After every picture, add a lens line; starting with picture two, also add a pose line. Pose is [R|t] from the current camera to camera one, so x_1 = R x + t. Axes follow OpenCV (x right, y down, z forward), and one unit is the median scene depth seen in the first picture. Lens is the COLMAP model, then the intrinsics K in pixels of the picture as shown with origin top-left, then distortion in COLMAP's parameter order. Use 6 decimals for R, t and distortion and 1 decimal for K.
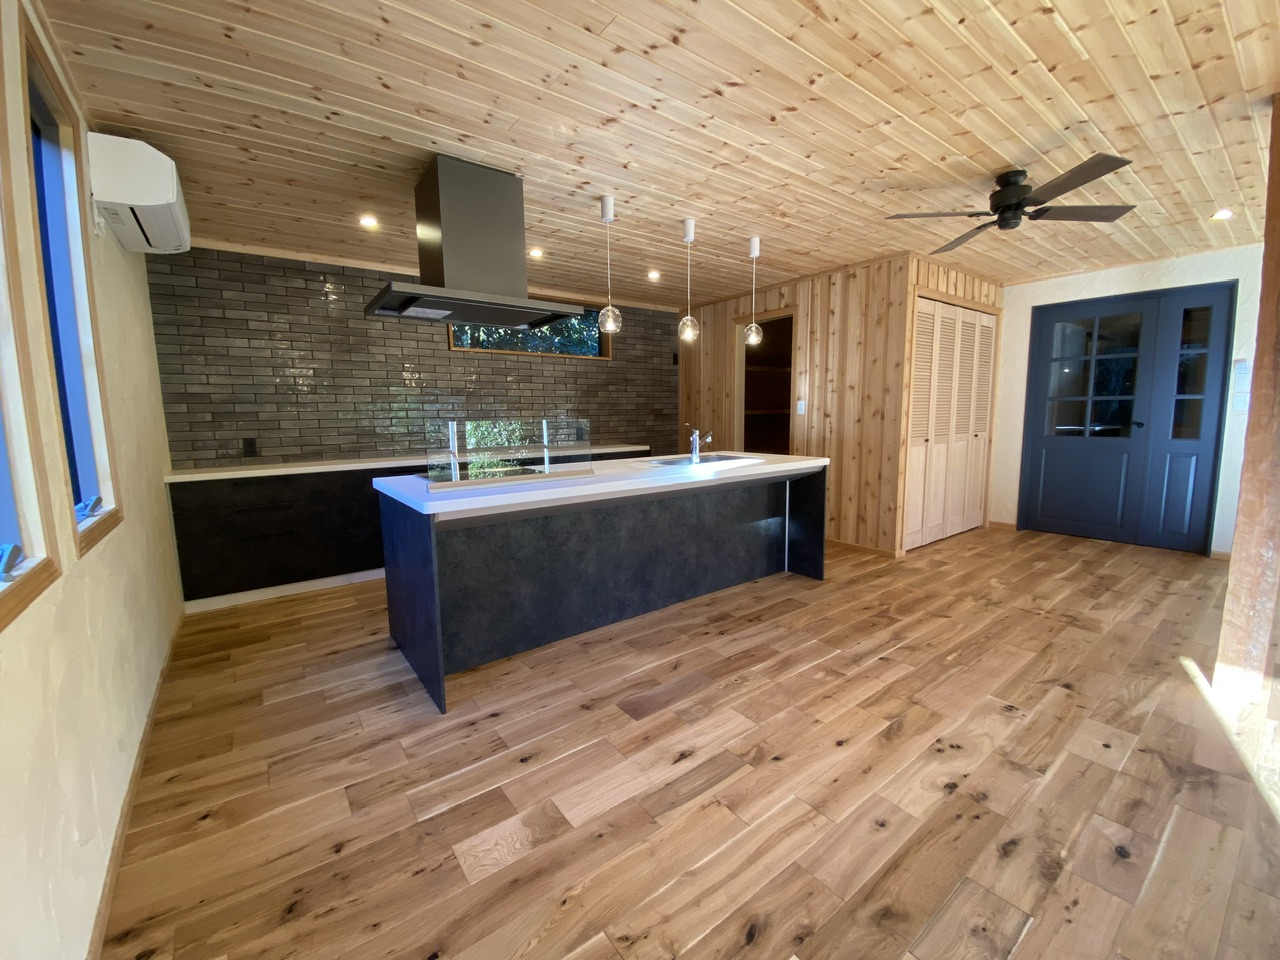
lens RADIAL K [[524.7, 0, 640.0], [0, 524.7, 480.0], [0, 0, 1]] dist [0.058290, -0.037069]
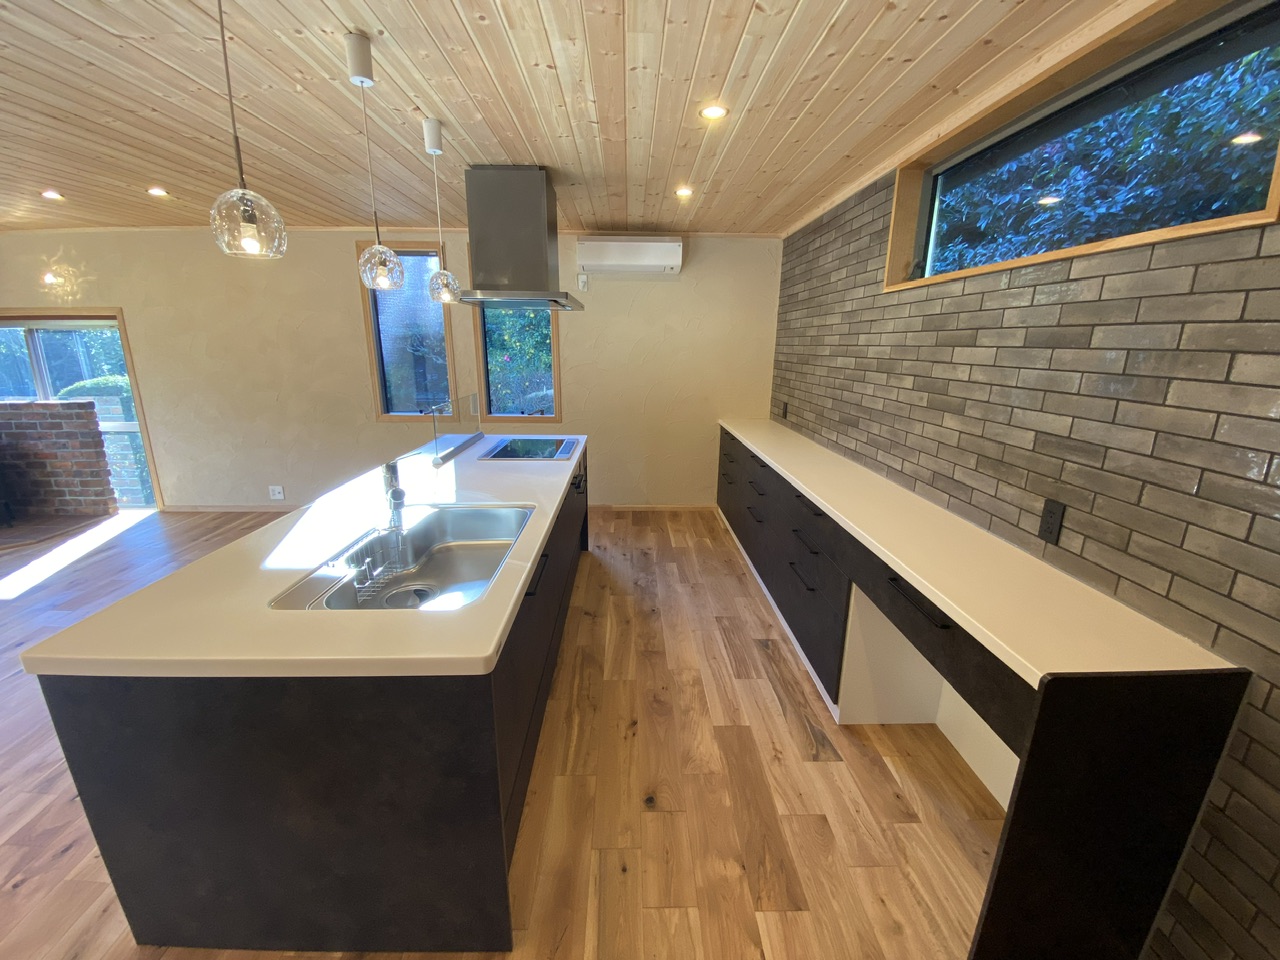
lens RADIAL K [[524.7, 0, 640.0], [0, 524.7, 480.0], [0, 0, 1]] dist [0.058290, -0.037069]
pose [[-0.588272, 0.217615, -0.778833, 0.399046], [-0.097632, 0.936953, 0.335539, -0.297807], [0.802748, 0.273427, -0.529937, 1.545163]]
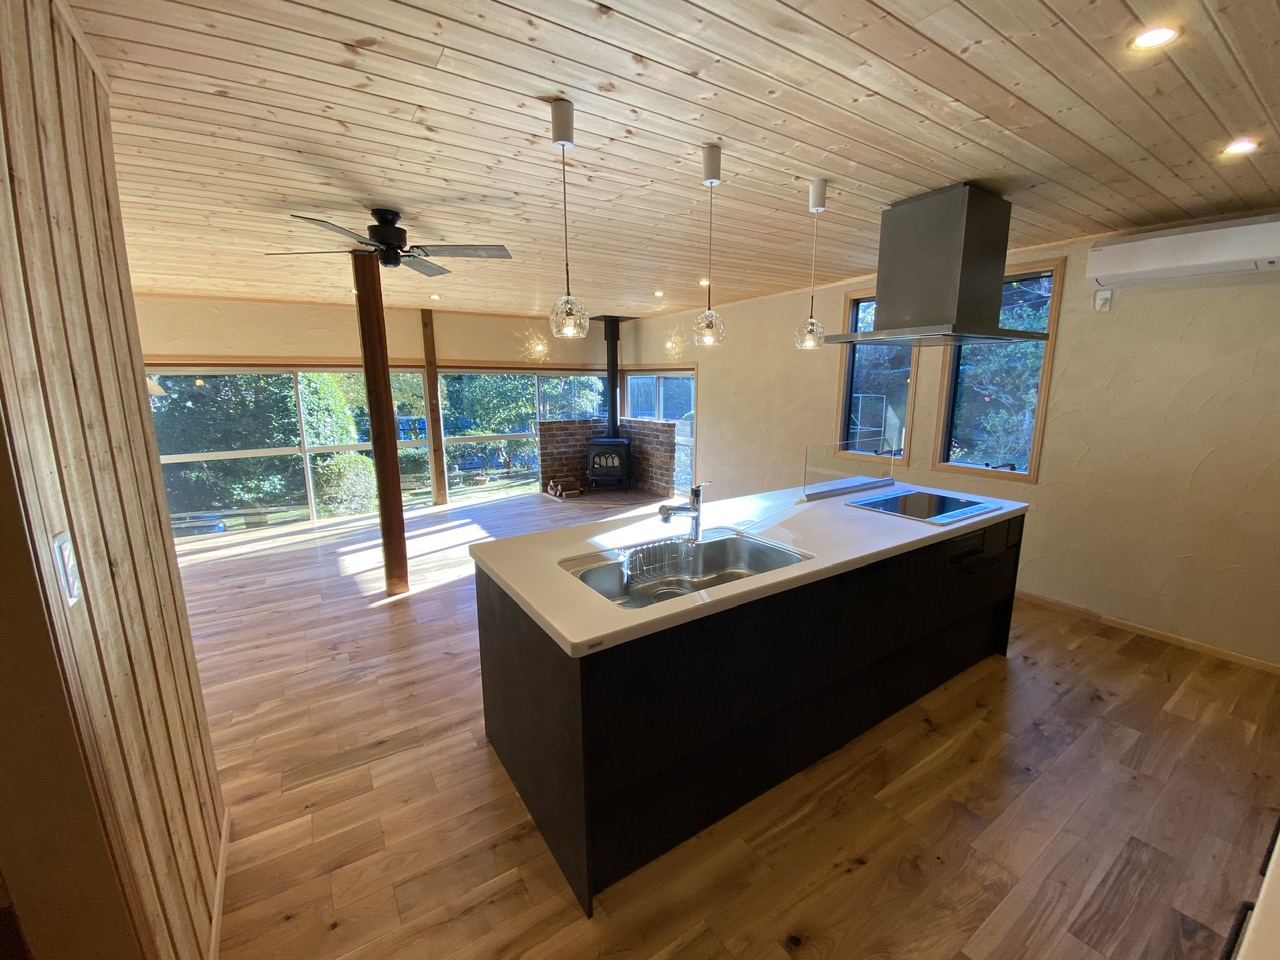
lens RADIAL K [[524.7, 0, 640.0], [0, 524.7, 480.0], [0, 0, 1]] dist [0.058290, -0.037069]
pose [[-0.997188, 0.008044, 0.074506, 0.126559], [0.030671, 0.950944, 0.307839, -0.316679], [-0.068375, 0.309259, -0.948517, 1.670543]]
